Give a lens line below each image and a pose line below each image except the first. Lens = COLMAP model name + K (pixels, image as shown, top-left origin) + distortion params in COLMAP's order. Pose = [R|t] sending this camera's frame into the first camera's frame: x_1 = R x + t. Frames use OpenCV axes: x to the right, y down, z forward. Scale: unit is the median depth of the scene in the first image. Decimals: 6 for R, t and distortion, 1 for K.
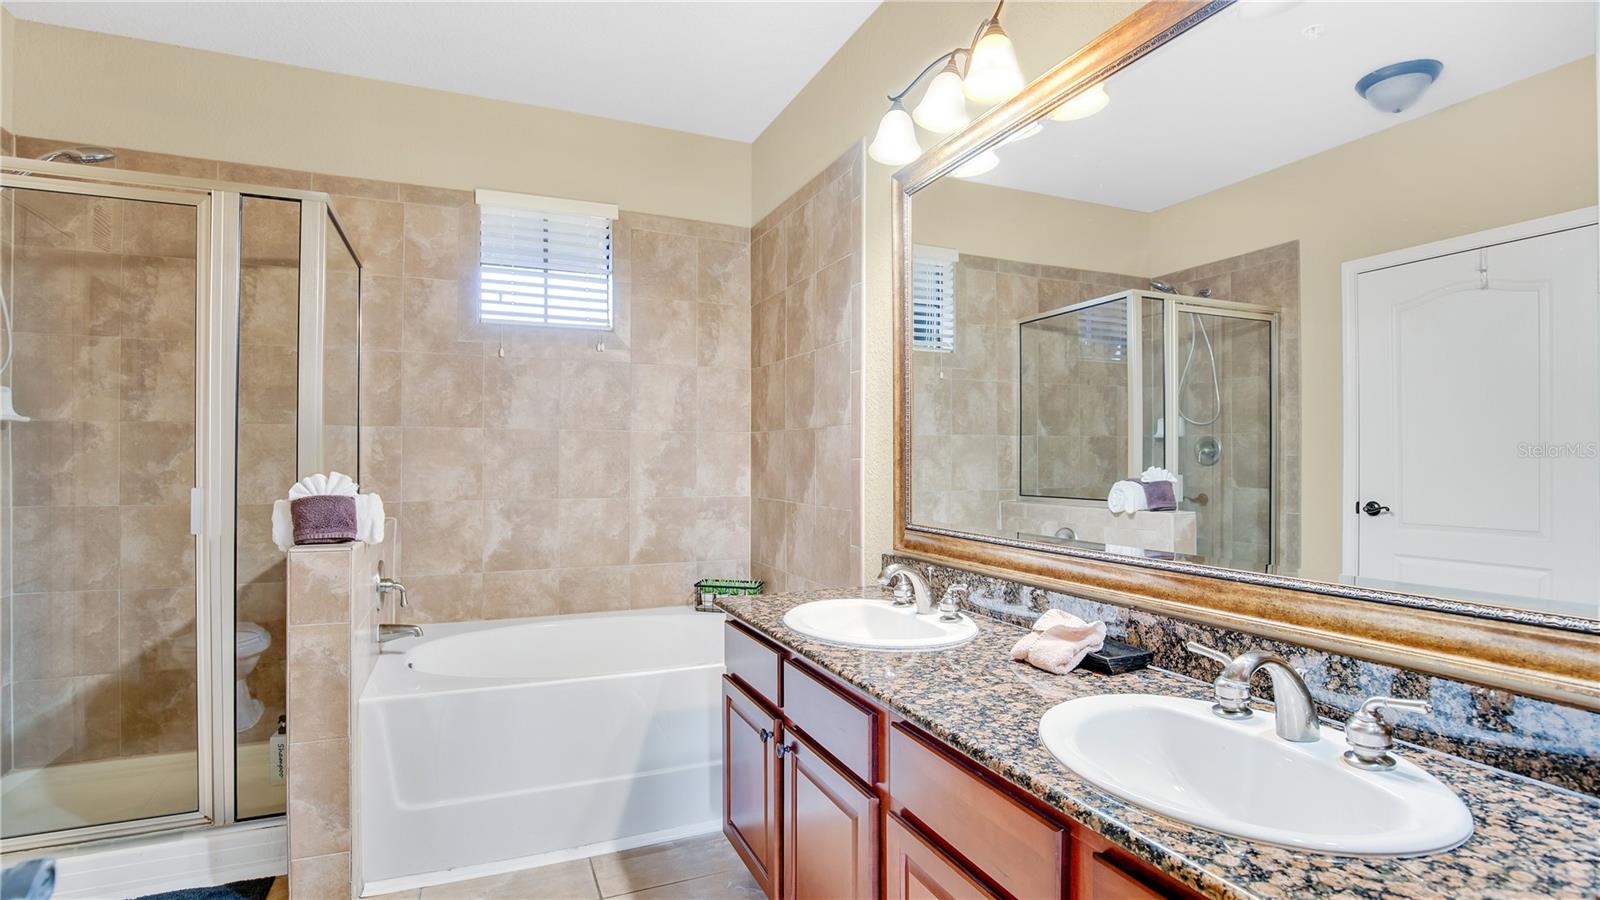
lens RADIAL K [[765.0, 0, 797.7], [0, 765.0, 458.5], [0, 0, 1]] dist [-0.033375, 0.005302]
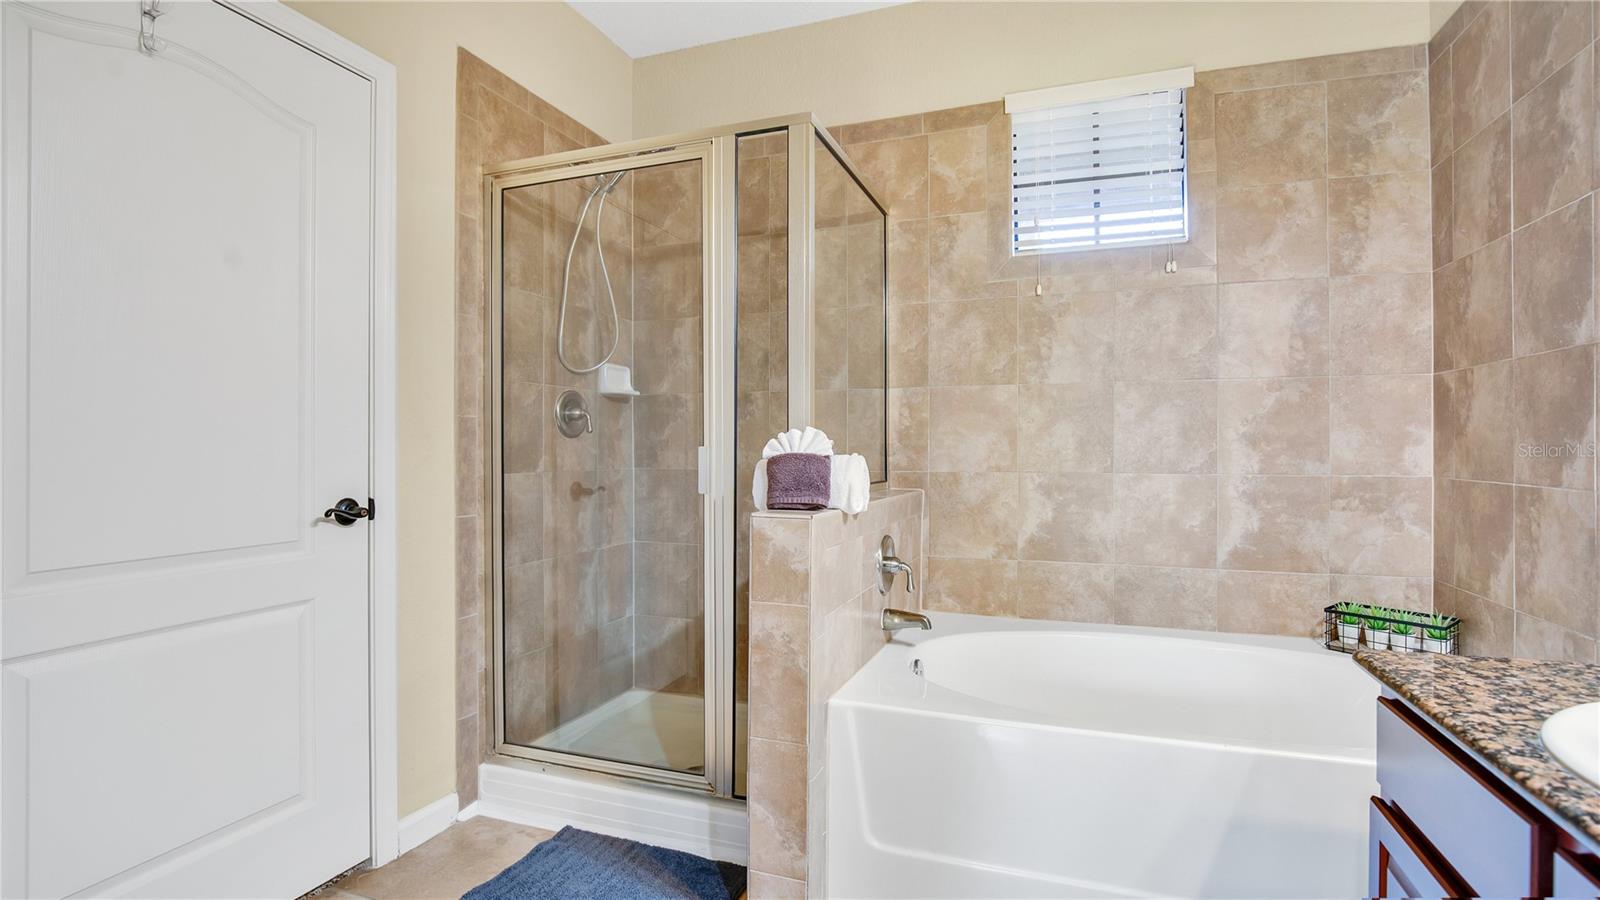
lens RADIAL K [[765.0, 0, 789.6], [0, 765.0, 449.7], [0, 0, 1]] dist [-0.033375, 0.005302]
pose [[0.720629, -0.000106, -0.693321, -0.020155], [0.003607, 0.999987, 0.003597, 0.027055], [0.693311, -0.005093, 0.720620, 0.238359]]
